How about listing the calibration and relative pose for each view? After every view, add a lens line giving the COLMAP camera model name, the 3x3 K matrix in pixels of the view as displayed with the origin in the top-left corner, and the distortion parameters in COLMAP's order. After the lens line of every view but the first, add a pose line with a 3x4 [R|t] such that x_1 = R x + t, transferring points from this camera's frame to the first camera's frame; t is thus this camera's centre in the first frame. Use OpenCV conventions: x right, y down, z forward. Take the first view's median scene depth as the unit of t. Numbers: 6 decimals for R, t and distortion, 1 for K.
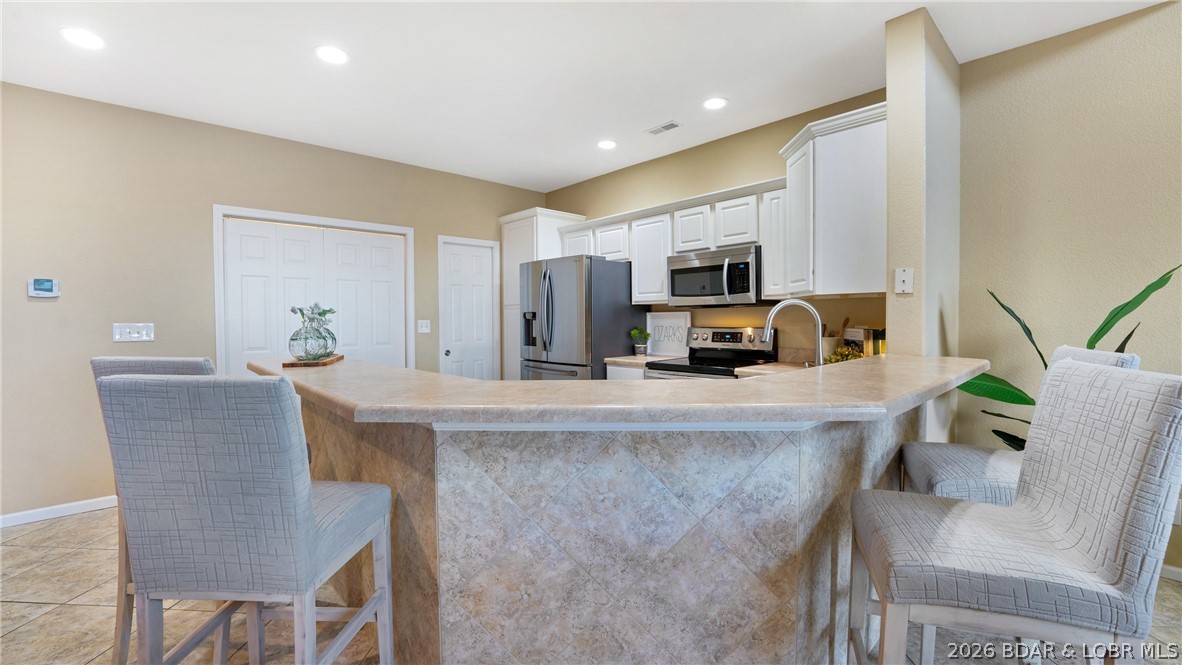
lens RADIAL K [[482.2, 0, 585.5], [0, 482.2, 334.7], [0, 0, 1]] dist [-0.021029, 0.000033]
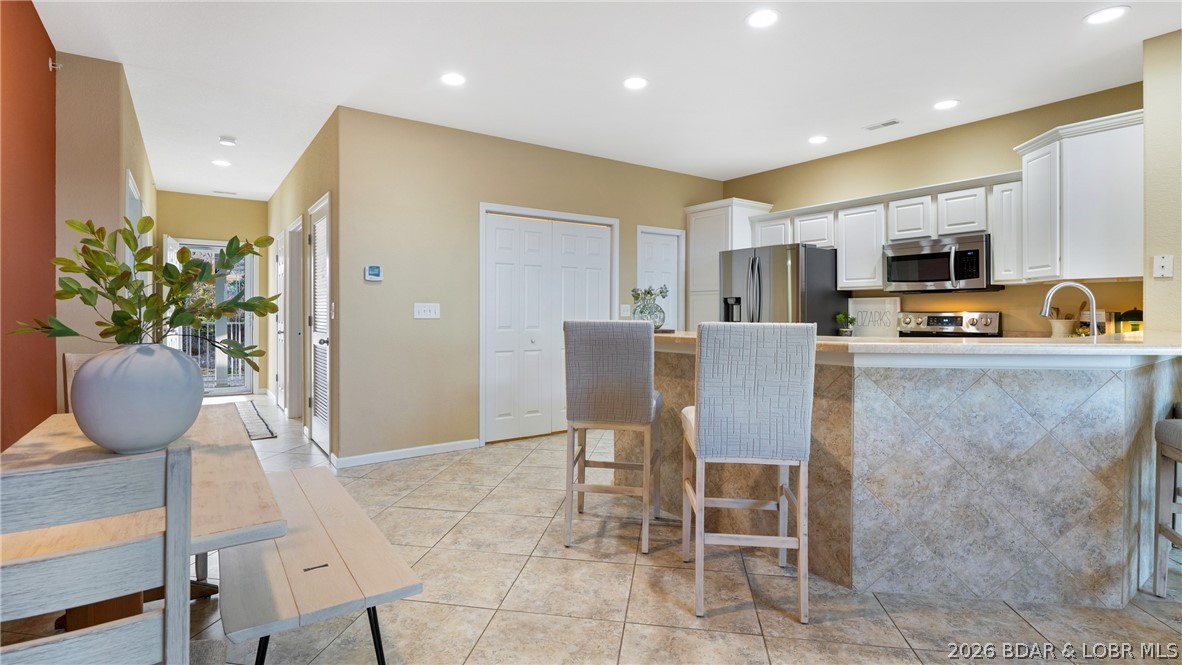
lens RADIAL K [[561.6, 0, 589.1], [0, 561.6, 317.0], [0, 0, 1]] dist [-0.003866, -0.000580]
pose [[0.993490, 0.007241, -0.113687, -0.380817], [-0.010091, 0.999649, -0.024516, 0.038537], [0.113469, 0.025504, 0.993214, -0.337339]]
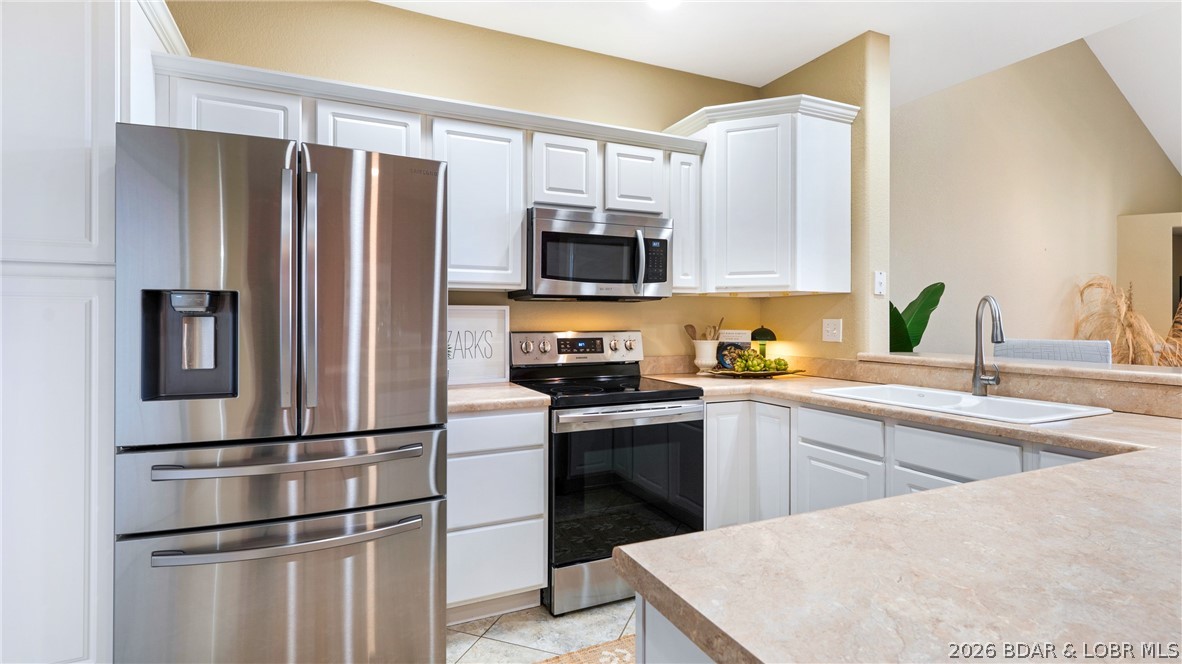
lens RADIAL K [[558.6, 0, 584.3], [0, 558.6, 321.0], [0, 0, 1]] dist [-0.000853, -0.000342]
pose [[0.308296, 0.006207, 0.951270, -0.503471], [0.029283, 0.999443, -0.016012, -0.018858], [-0.950840, 0.032793, 0.307943, 0.860955]]
